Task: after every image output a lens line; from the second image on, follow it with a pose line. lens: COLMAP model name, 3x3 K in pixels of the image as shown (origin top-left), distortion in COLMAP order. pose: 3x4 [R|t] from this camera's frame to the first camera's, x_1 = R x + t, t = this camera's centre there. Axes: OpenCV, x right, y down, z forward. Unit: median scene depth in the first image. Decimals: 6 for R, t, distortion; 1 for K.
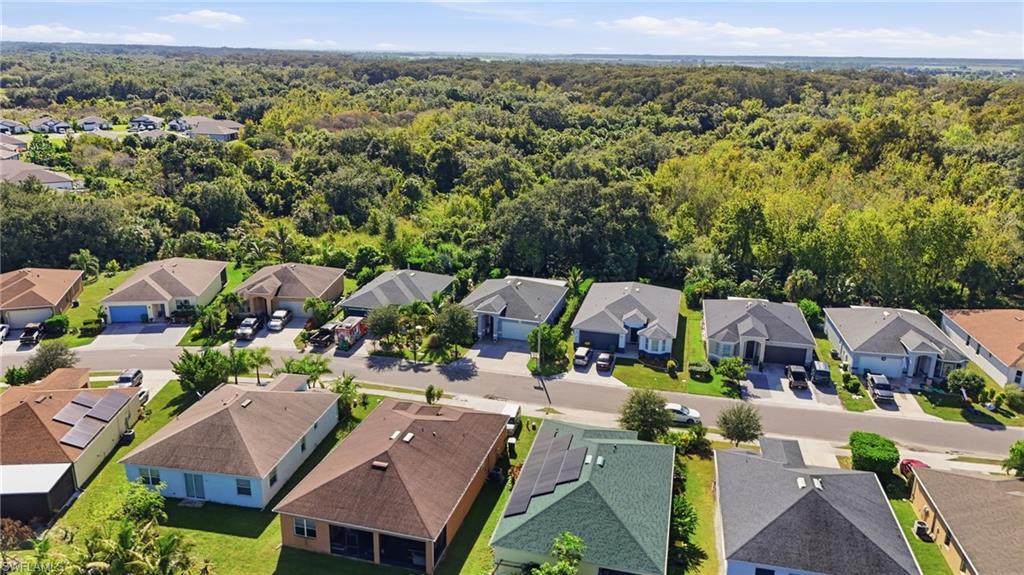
lens RADIAL K [[754.8, 0, 515.0], [0, 754.8, 287.0], [0, 0, 1]] dist [0.069283, -0.068884]
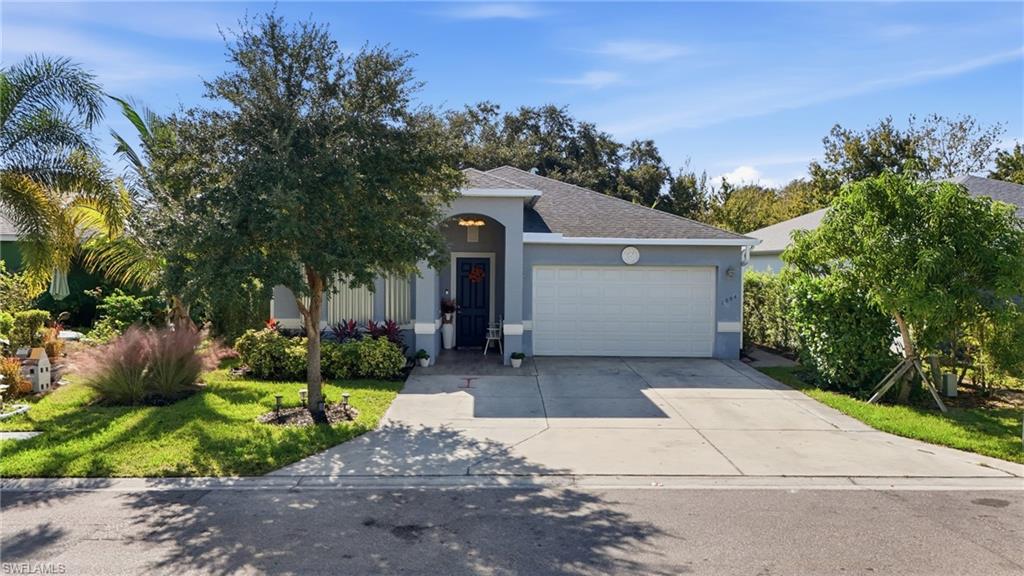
lens RADIAL K [[754.8, 0, 515.0], [0, 754.8, 287.5], [0, 0, 1]] dist [0.069283, -0.068884]
pose [[0.954274, -0.017495, 0.298421, -0.078891], [0.094566, 0.964686, -0.245841, 0.097112], [-0.283581, 0.262820, 0.922229, 0.806394]]
